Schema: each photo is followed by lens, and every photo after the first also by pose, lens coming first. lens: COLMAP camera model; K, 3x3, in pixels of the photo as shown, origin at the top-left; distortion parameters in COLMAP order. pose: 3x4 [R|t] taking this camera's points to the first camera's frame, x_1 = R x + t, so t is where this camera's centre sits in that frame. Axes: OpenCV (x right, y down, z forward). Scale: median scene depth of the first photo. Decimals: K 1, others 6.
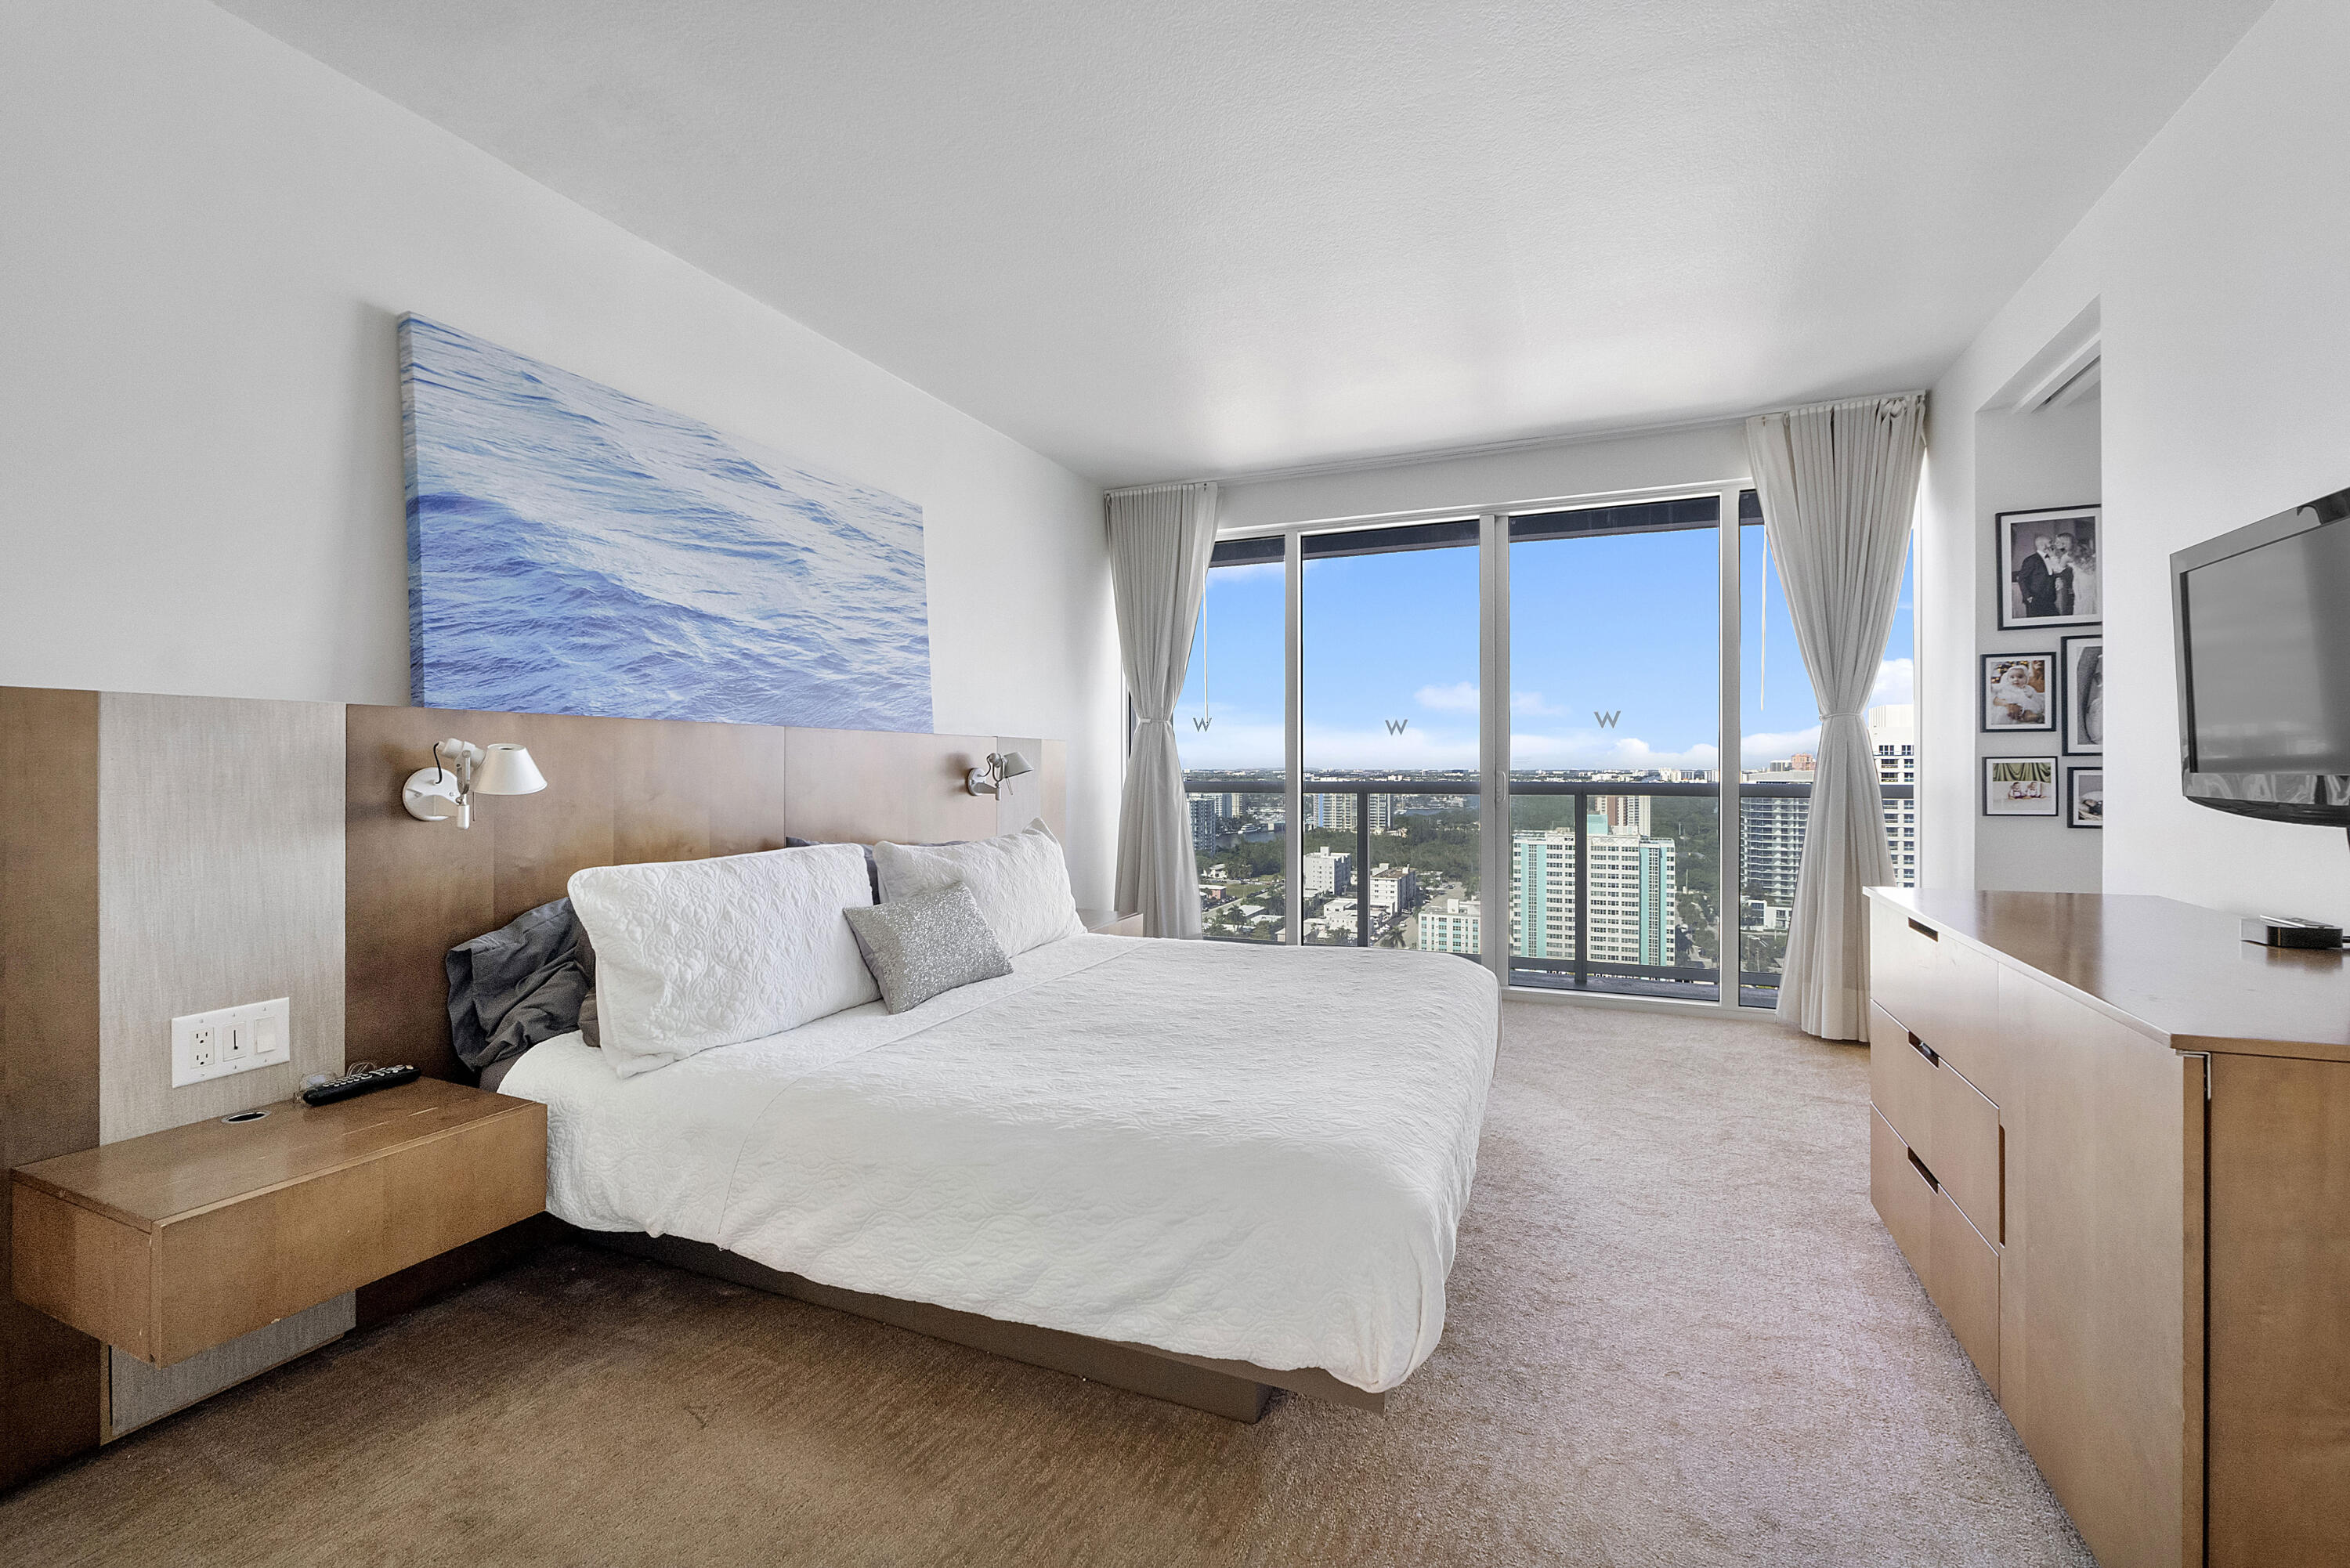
lens RADIAL K [[991.9, 0, 1178.3], [0, 991.9, 774.6], [0, 0, 1]] dist [-0.010651, 0.000364]
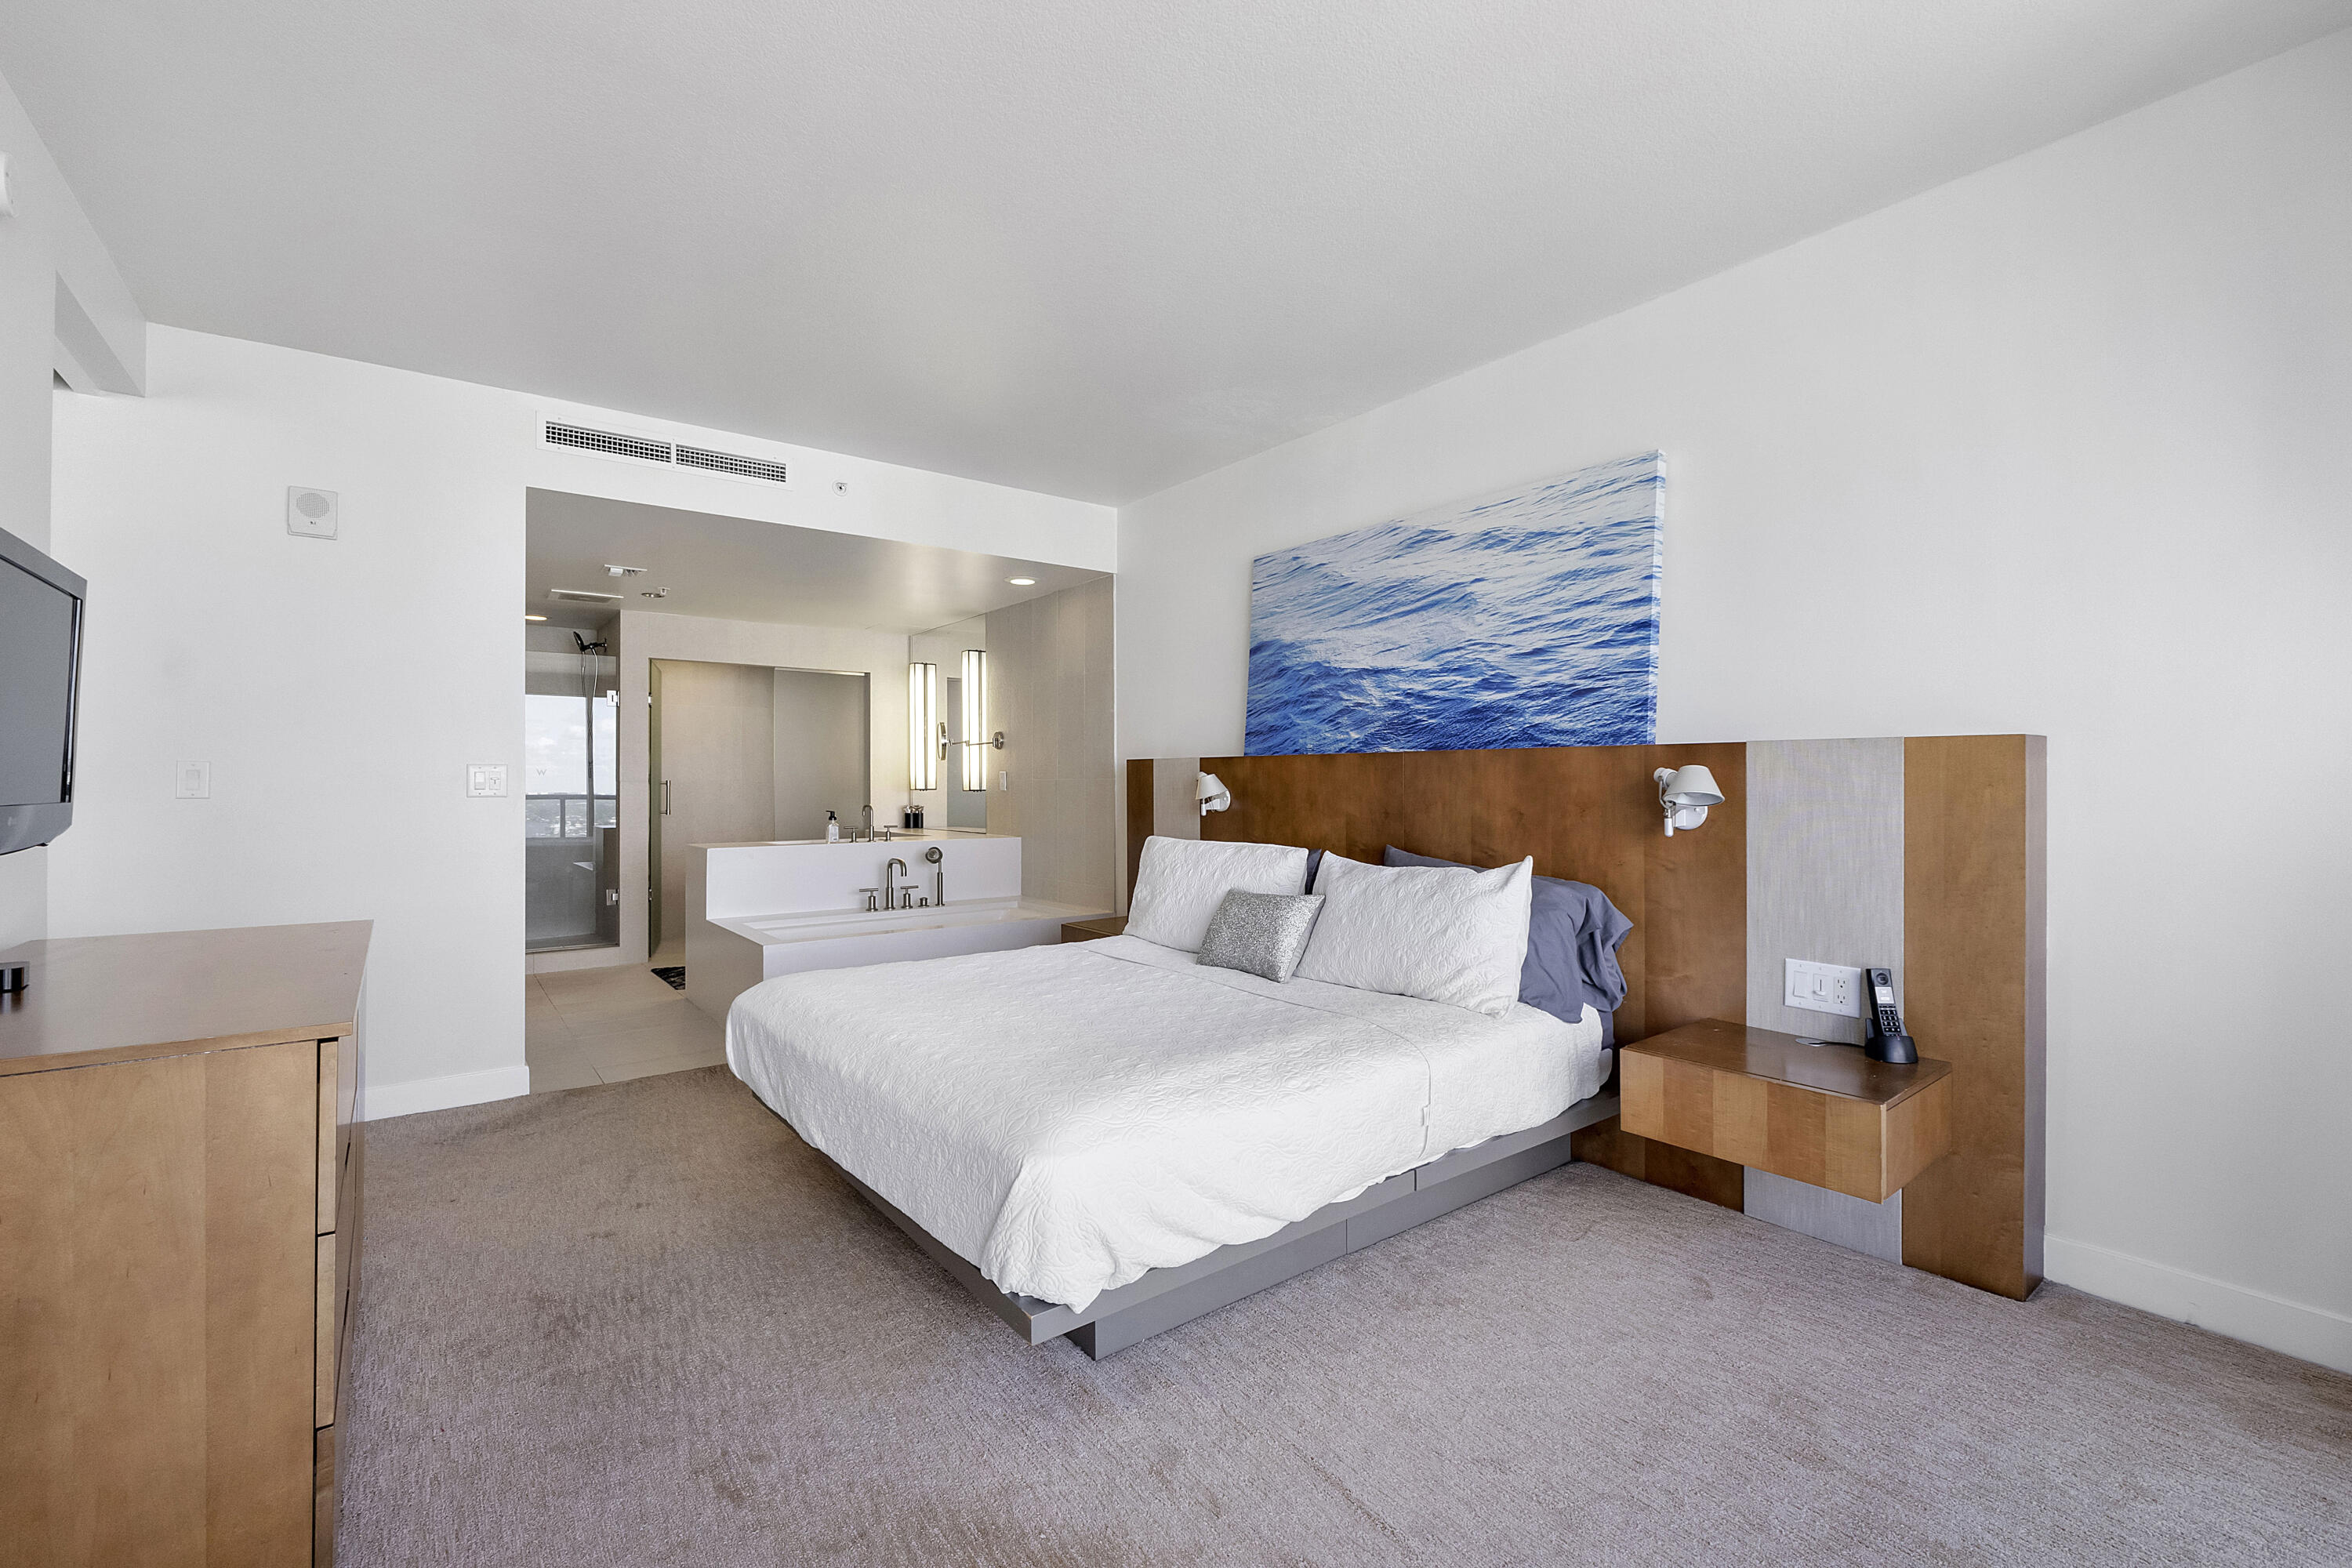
lens RADIAL K [[992.8, 0, 1173.7], [0, 992.8, 784.9], [0, 0, 1]] dist [-0.010651, 0.000364]
pose [[-0.492021, 0.006634, -0.870558, 0.671691], [-0.003021, 0.999952, 0.009328, -0.017299], [0.870578, 0.007219, -0.491978, 1.179093]]
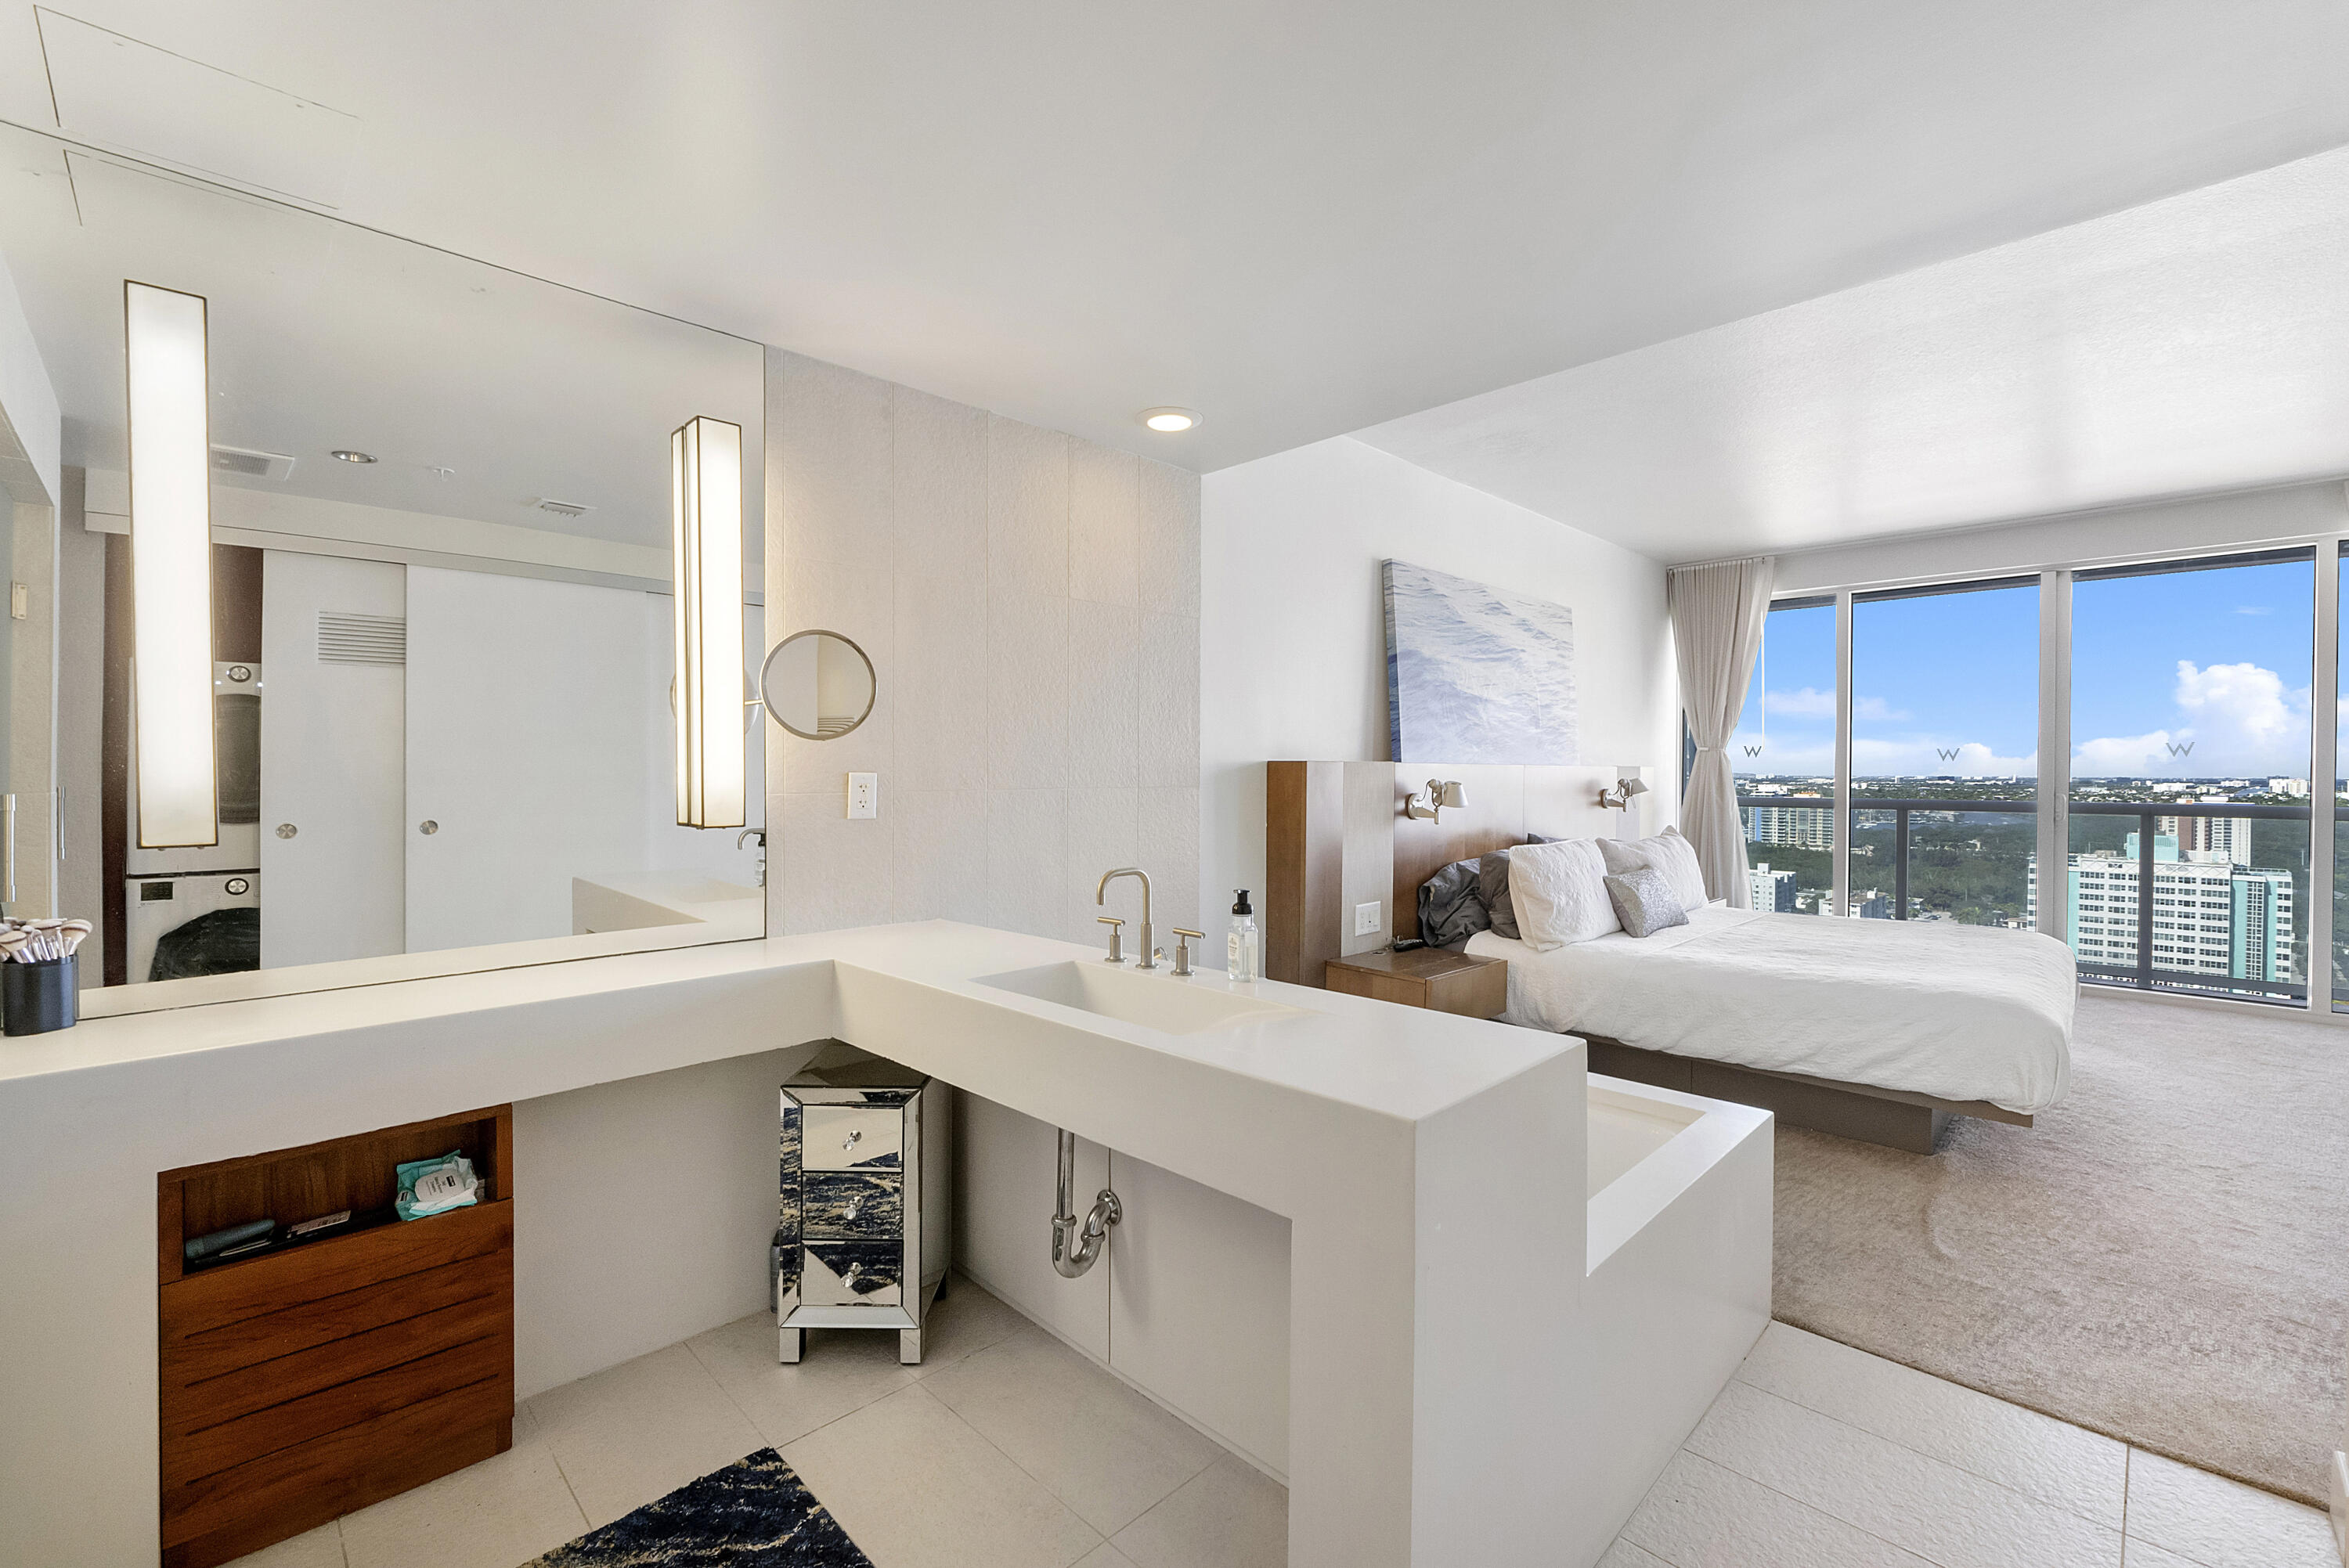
lens RADIAL K [[991.4, 0, 1178.5], [0, 991.4, 784.1], [0, 0, 1]] dist [-0.010651, 0.000364]
pose [[0.926226, 0.009249, -0.376856, -0.272108], [-0.007066, 0.999949, 0.007174, -0.022082], [0.376903, -0.003982, 0.926244, -0.625553]]
